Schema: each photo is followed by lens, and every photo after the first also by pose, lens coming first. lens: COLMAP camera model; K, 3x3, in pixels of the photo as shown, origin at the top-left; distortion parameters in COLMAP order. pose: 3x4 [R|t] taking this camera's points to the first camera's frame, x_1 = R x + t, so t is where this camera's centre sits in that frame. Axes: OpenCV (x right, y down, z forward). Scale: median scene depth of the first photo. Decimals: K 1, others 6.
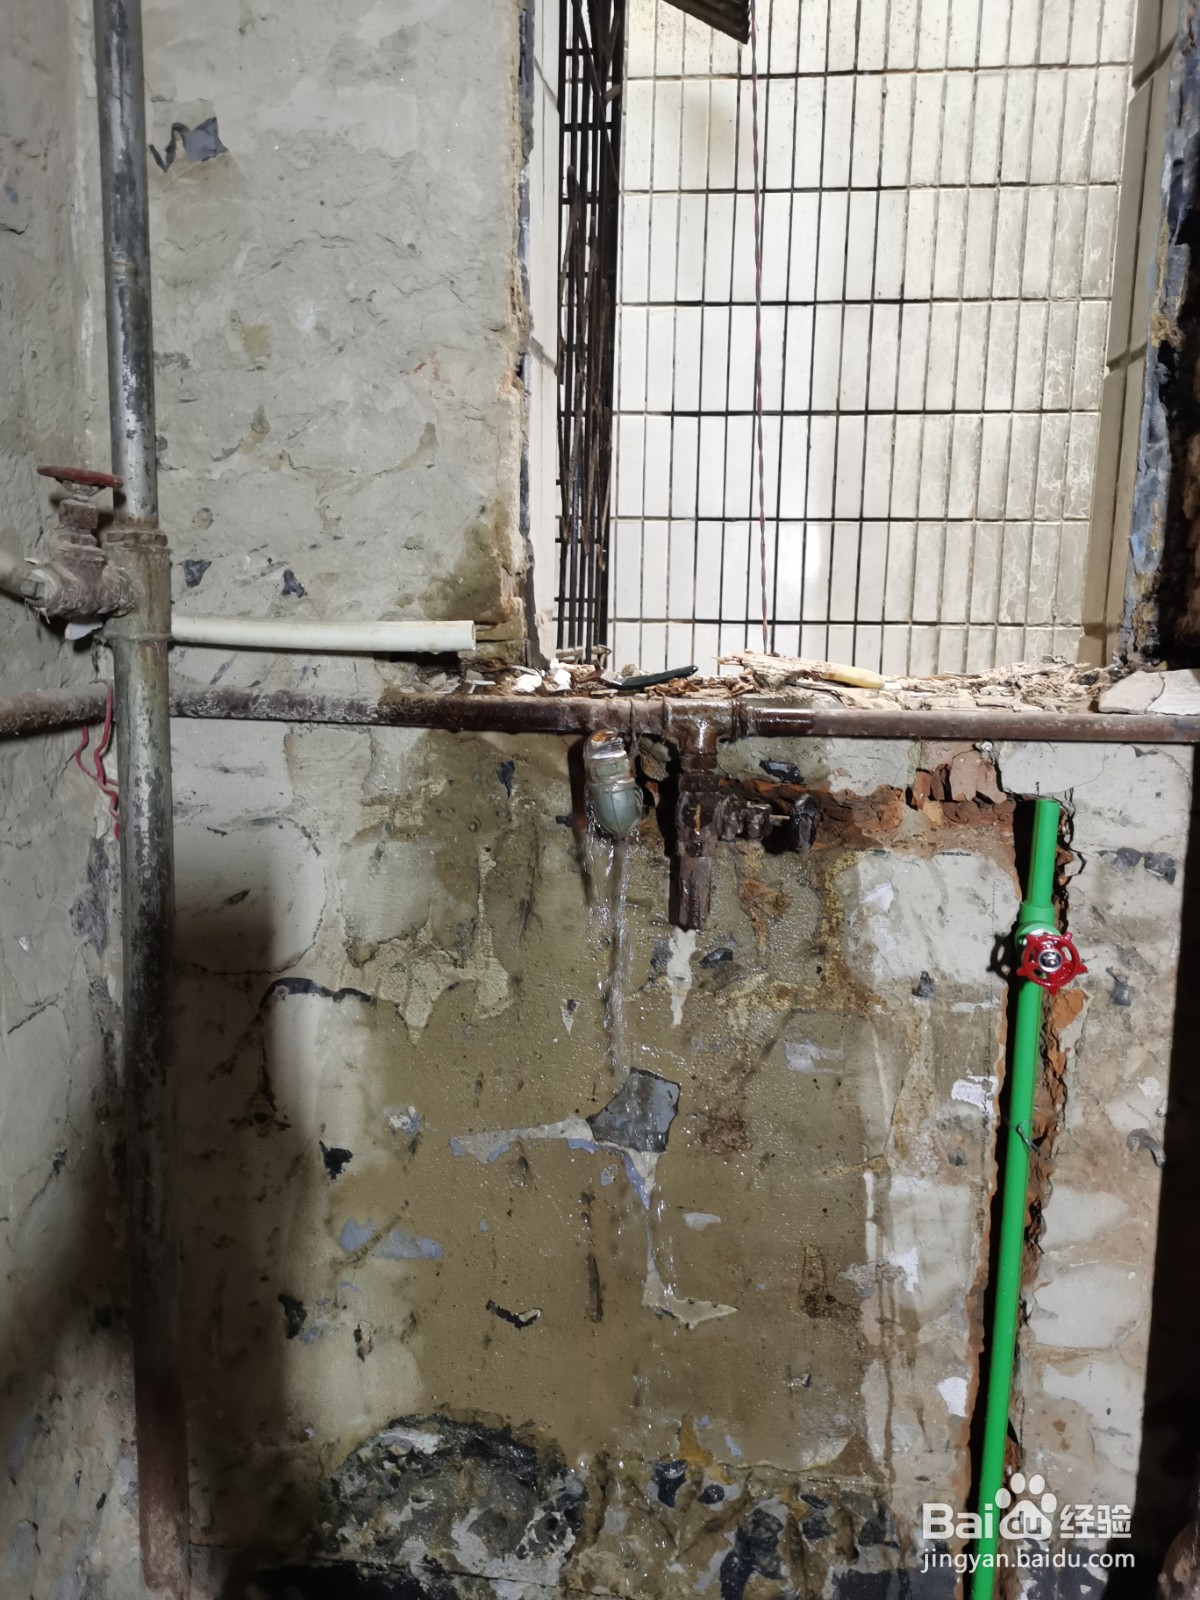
lens RADIAL K [[1236.6, 0, 600.0], [0, 1236.6, 800.0], [0, 0, 1]] dist [-0.000244, 0.002929]
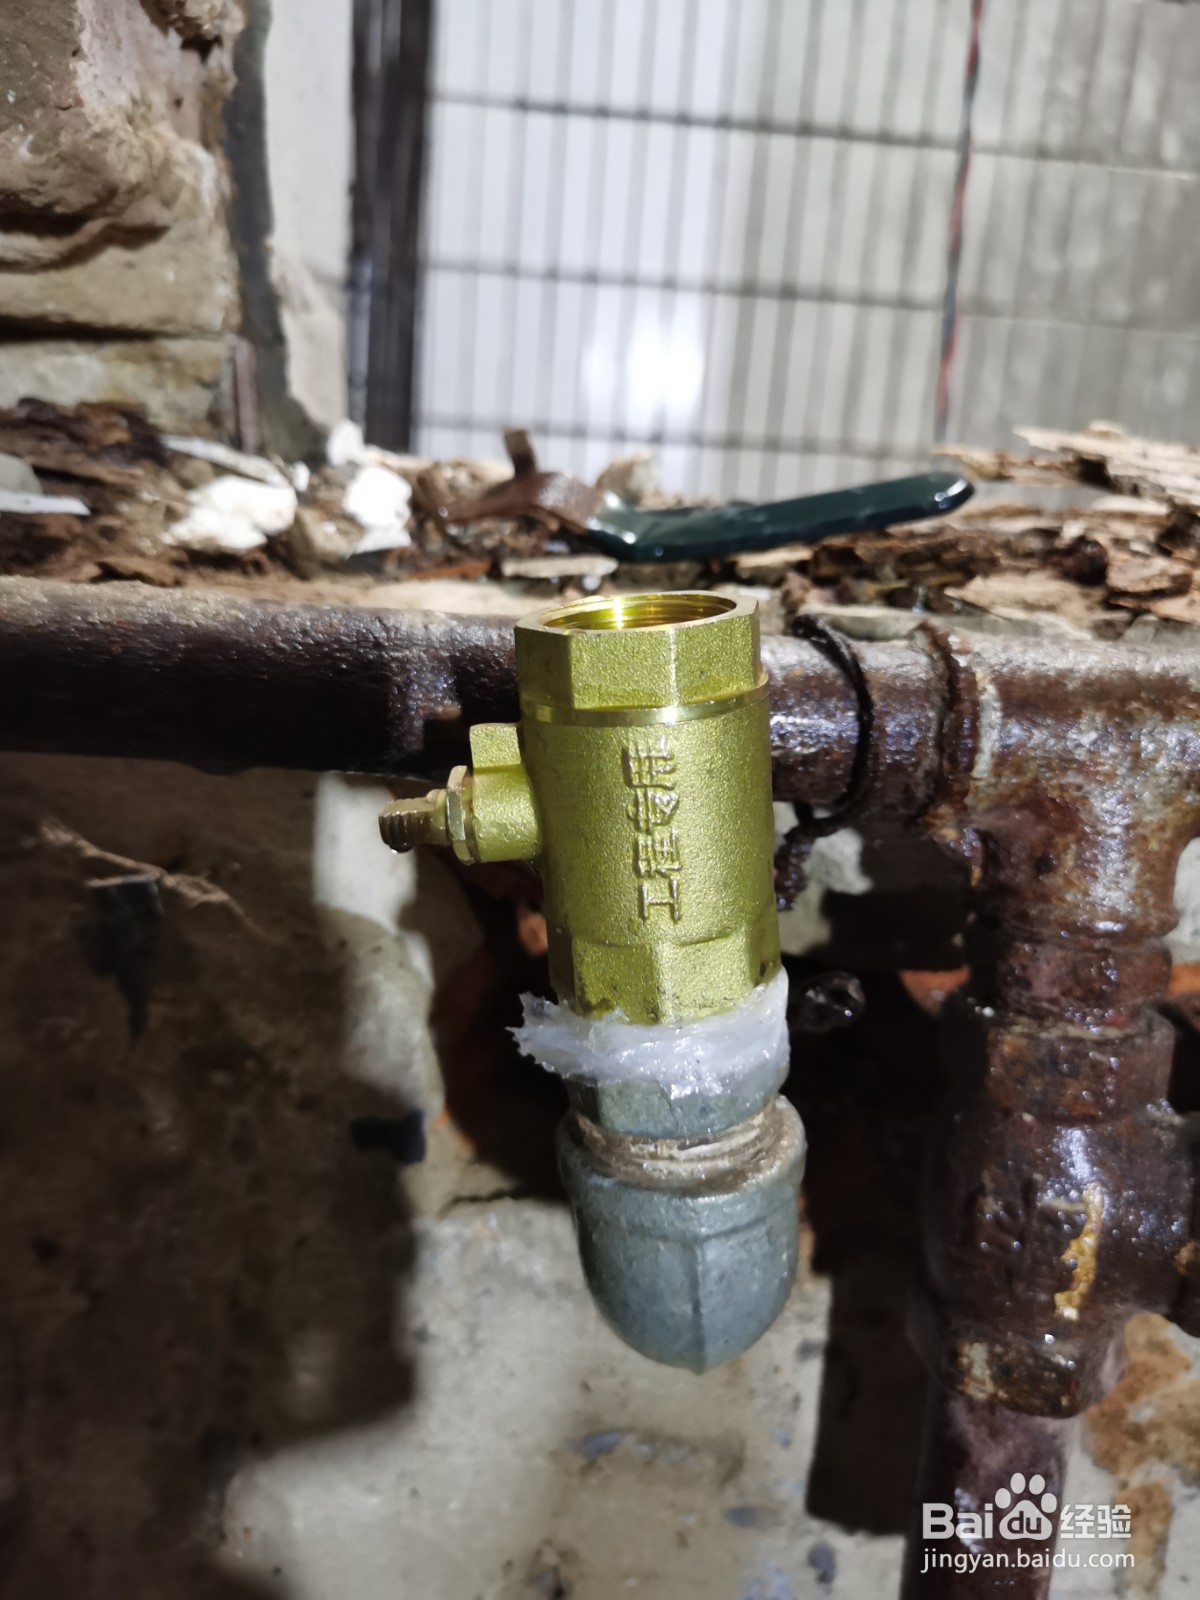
lens RADIAL K [[1236.6, 0, 600.0], [0, 1236.6, 800.0], [0, 0, 1]] dist [-0.000244, 0.002929]
pose [[0.983872, 0.011192, 0.178525, -0.030166], [-0.033929, 0.991599, 0.124822, -0.070337], [-0.175628, -0.128866, 0.975986, 0.731384]]
